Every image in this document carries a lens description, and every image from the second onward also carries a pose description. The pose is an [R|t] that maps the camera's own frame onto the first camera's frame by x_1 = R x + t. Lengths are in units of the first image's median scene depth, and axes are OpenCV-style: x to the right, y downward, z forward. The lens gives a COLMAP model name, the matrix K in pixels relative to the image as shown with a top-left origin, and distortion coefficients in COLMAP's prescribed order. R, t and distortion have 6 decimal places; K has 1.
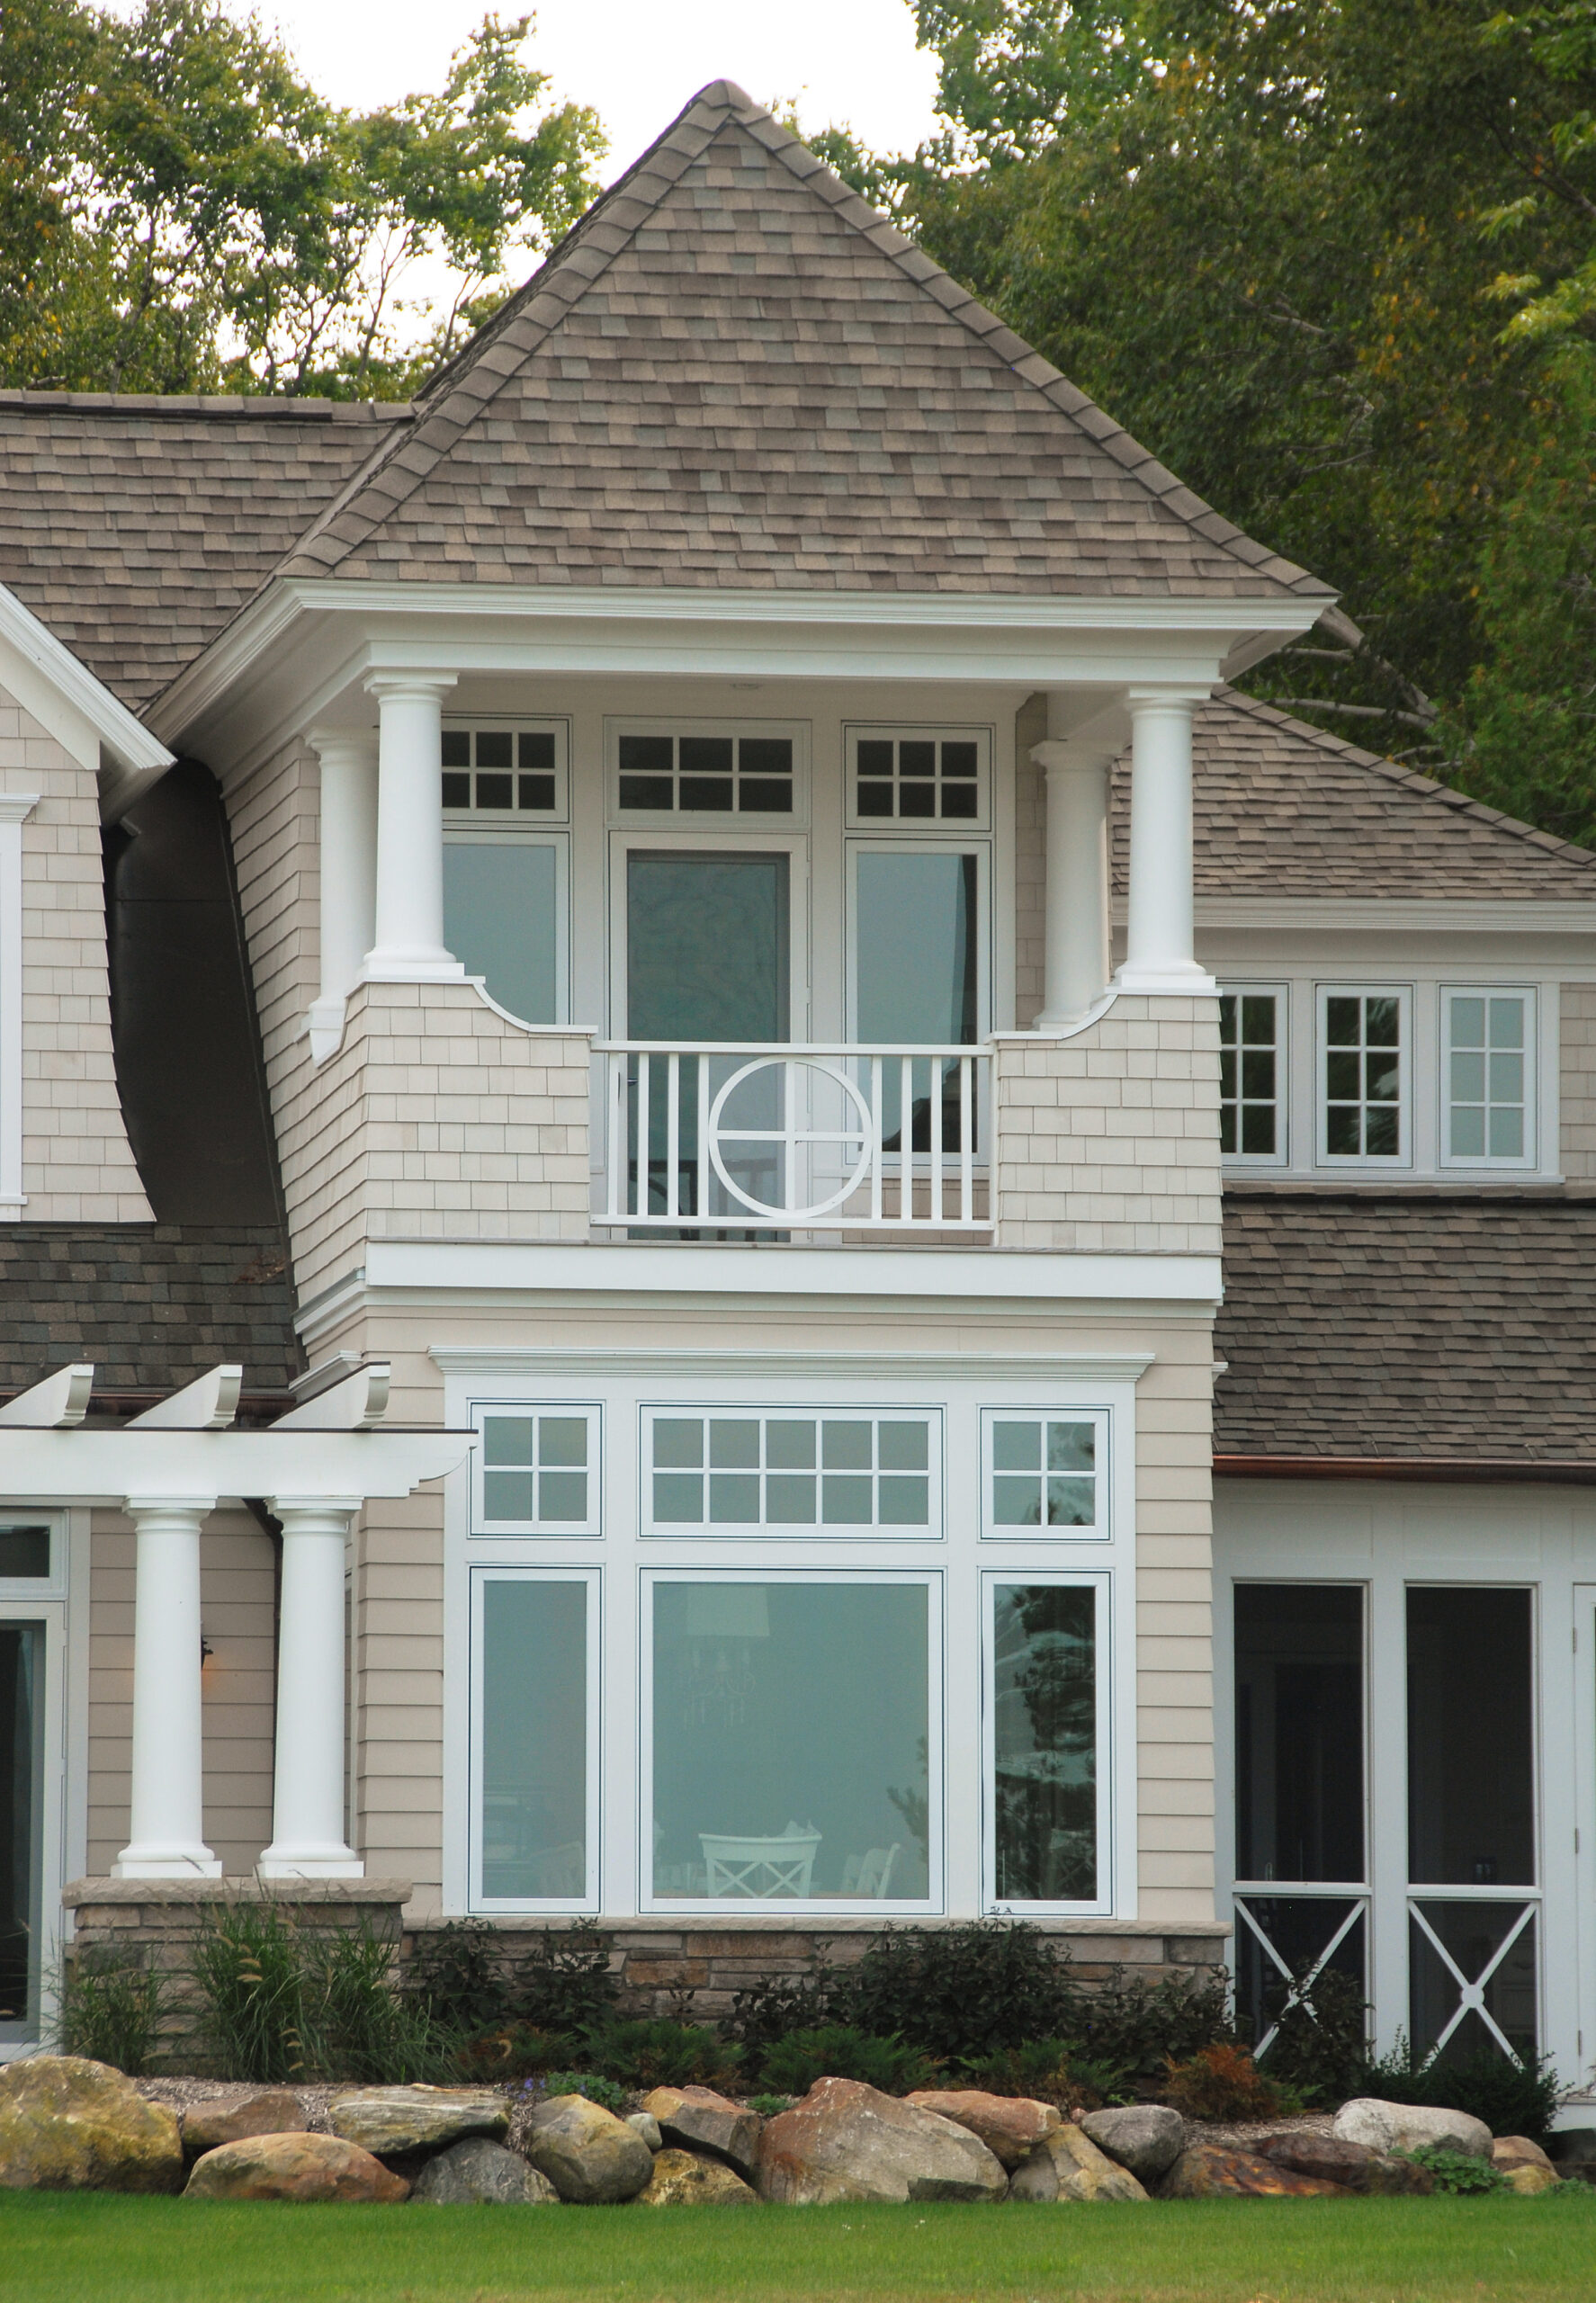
lens RADIAL K [[14158.9, 0, 800.5], [0, 14158.9, 1149.1], [0, 0, 1]] dist [2.351493, 0.000000]
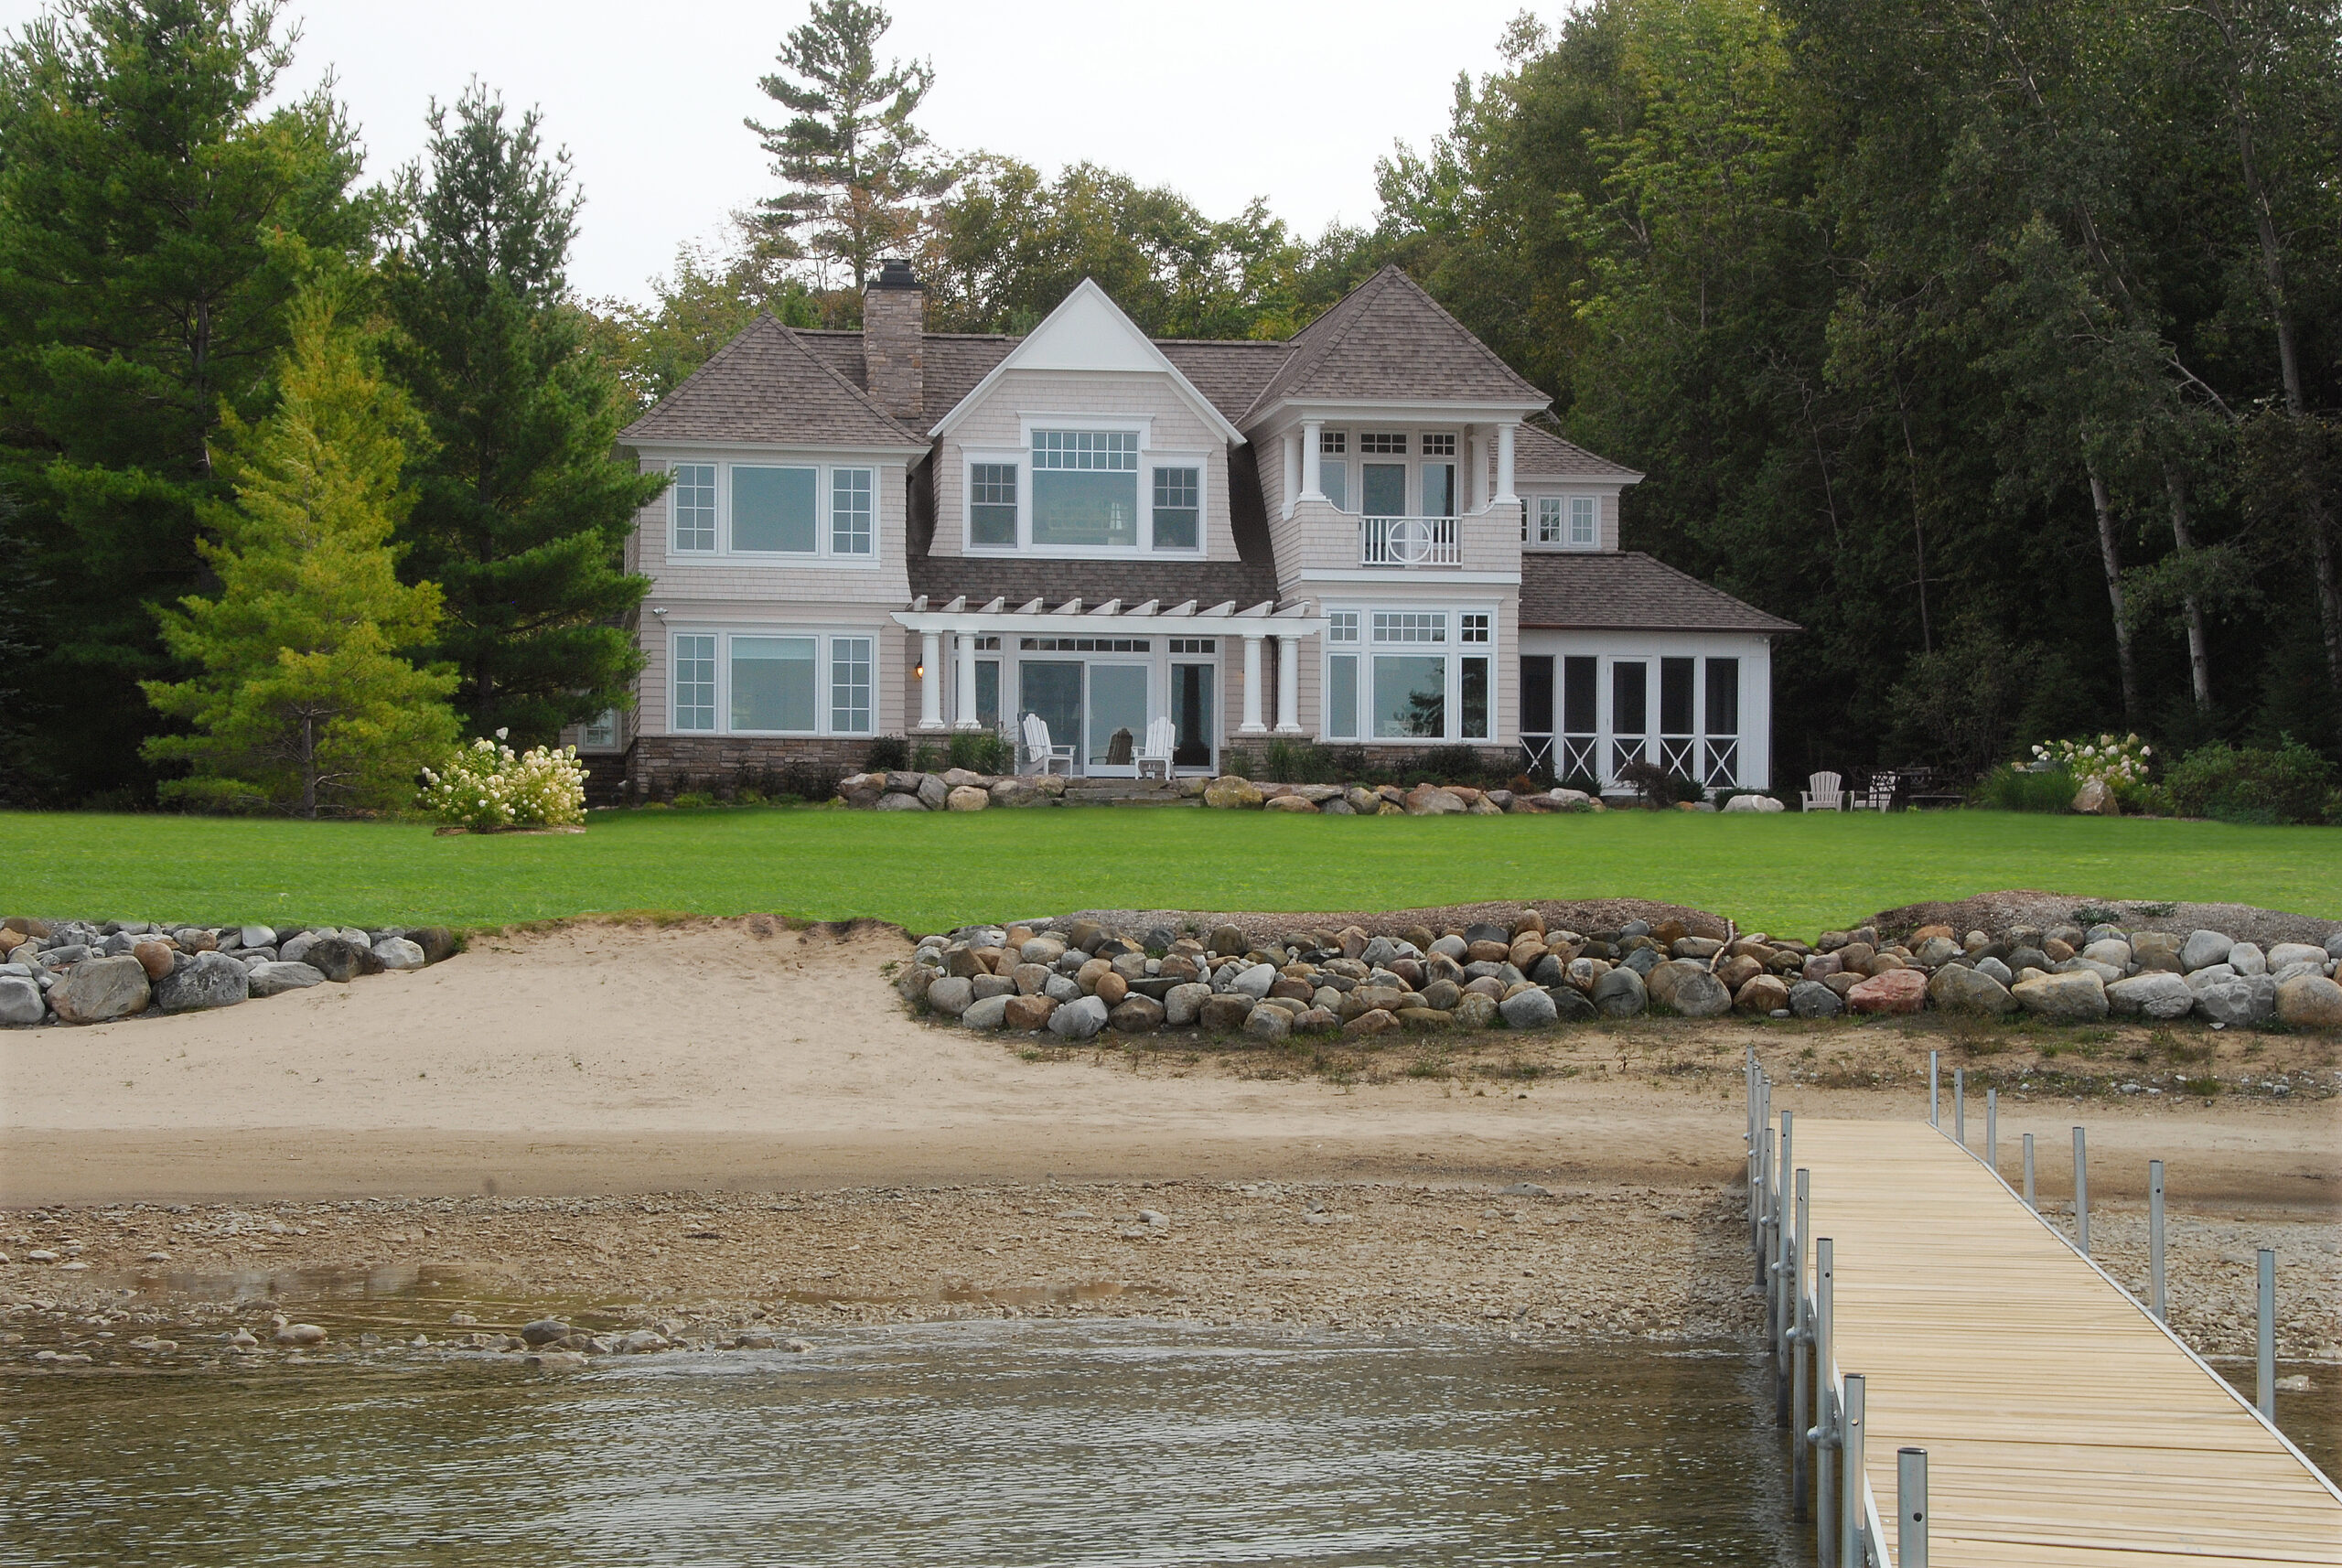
lens RADIAL K [[4341.4, 0, 1168.5], [0, 4341.4, 783.0], [0, 0, 1]] dist [0.074460, 0.000000]
pose [[0.999658, 0.004505, -0.025754, -0.035404], [-0.002780, 0.997774, 0.066622, -0.013580], [0.025996, -0.066527, 0.997446, -0.180261]]
